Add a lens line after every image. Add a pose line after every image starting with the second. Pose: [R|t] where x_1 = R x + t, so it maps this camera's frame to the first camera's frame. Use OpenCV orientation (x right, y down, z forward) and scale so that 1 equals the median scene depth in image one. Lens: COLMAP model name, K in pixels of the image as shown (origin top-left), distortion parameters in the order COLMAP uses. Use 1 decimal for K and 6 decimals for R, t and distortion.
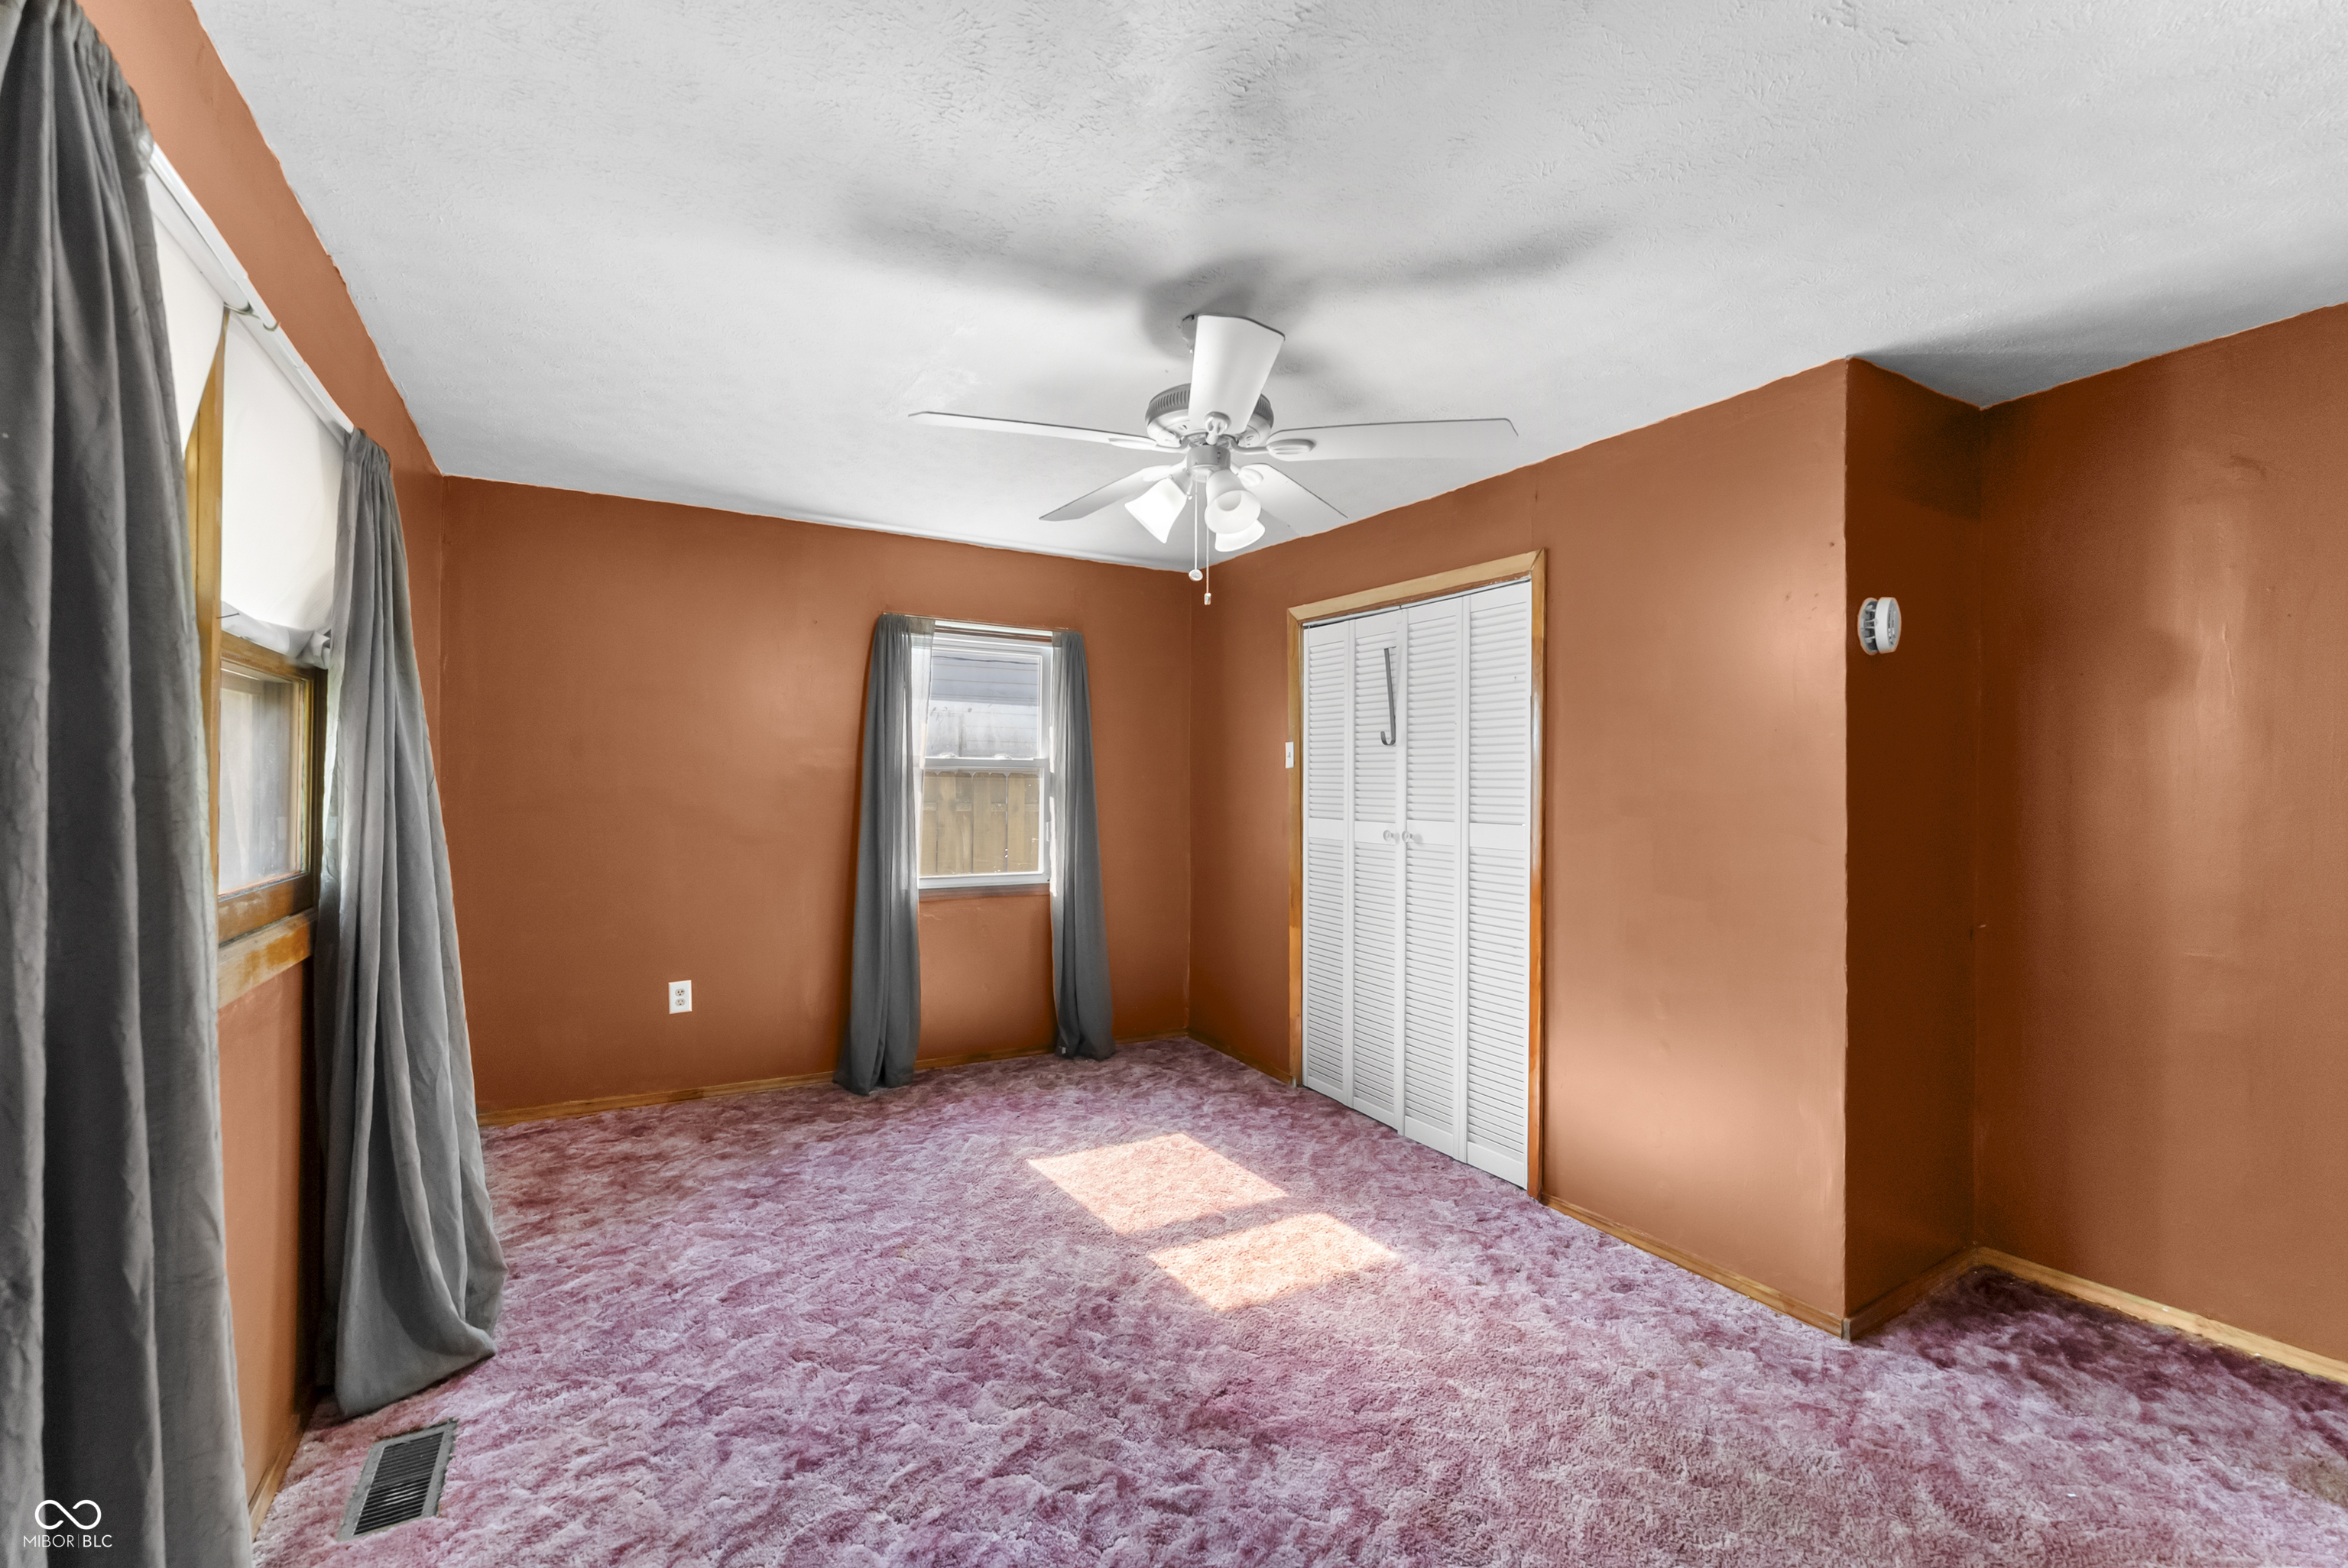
lens RADIAL K [[956.5, 0, 1174.8], [0, 956.5, 780.0], [0, 0, 1]] dist [-0.001424, 0.000052]
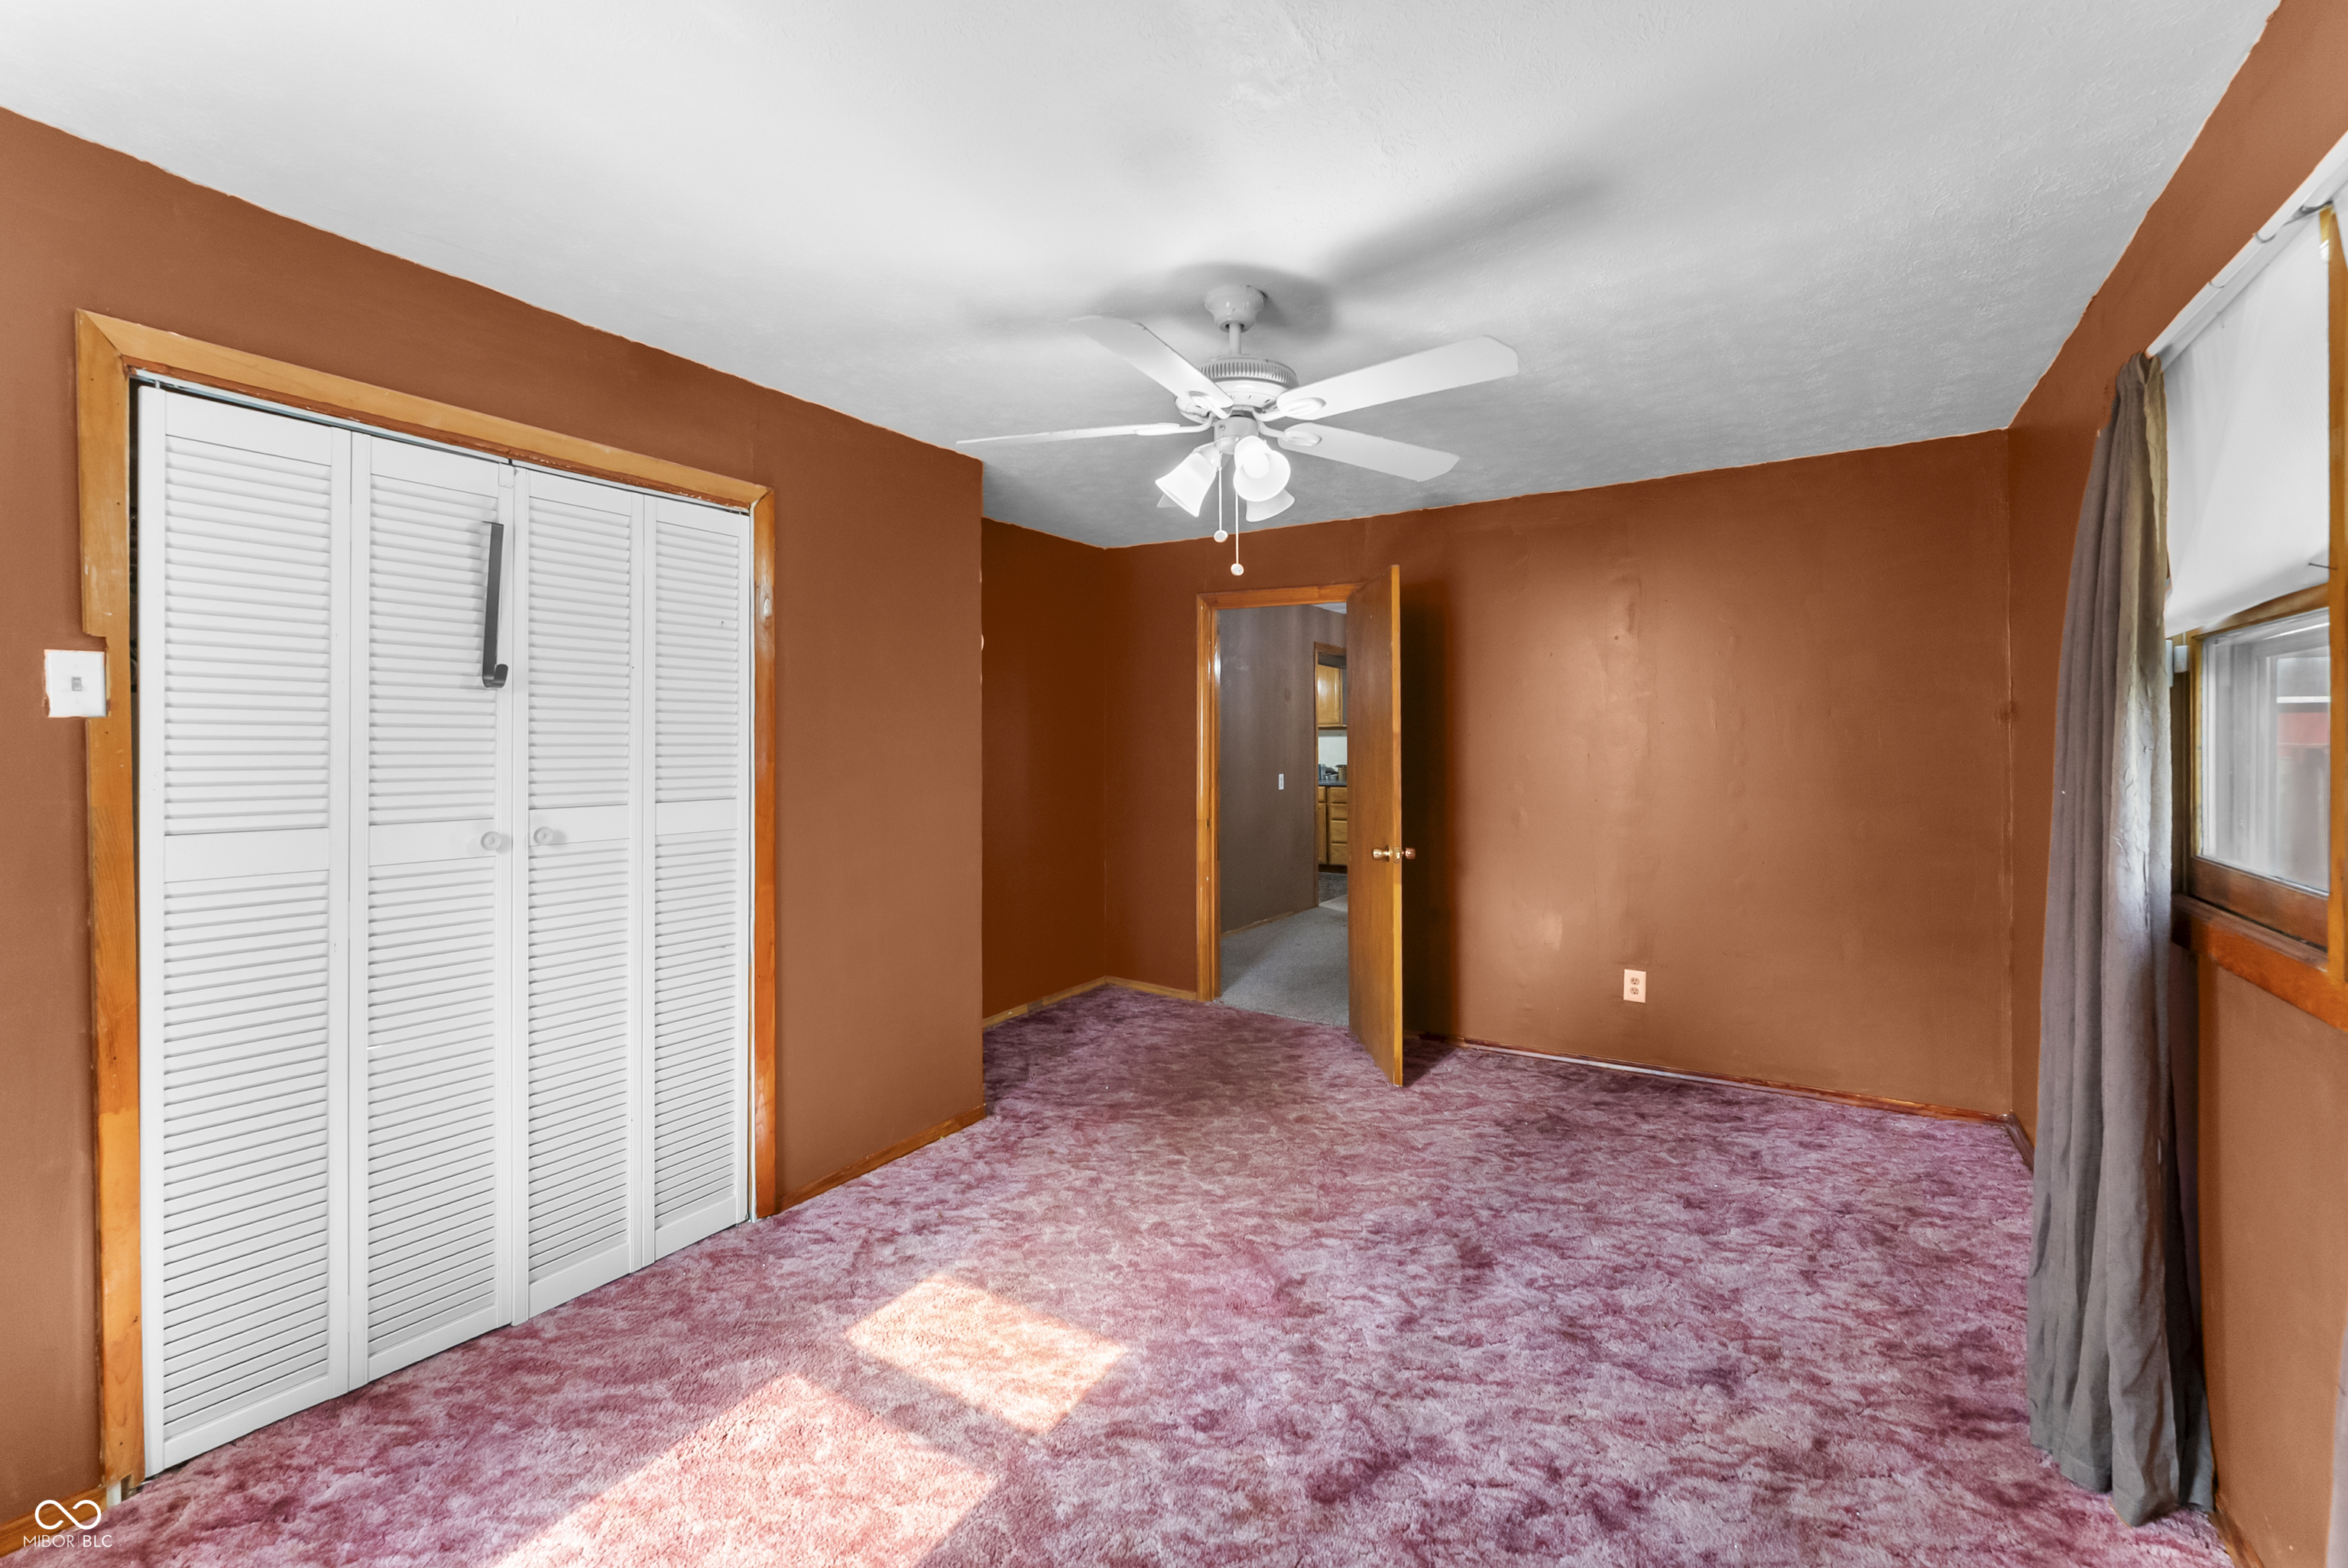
lens RADIAL K [[956.5, 0, 1190.5], [0, 956.5, 747.1], [0, 0, 1]] dist [-0.001424, 0.000052]
pose [[-0.448722, -0.007360, 0.893641, -0.701217], [-0.002999, 0.999973, 0.006729, -0.007075], [-0.893666, 0.000339, -0.448732, 1.237459]]
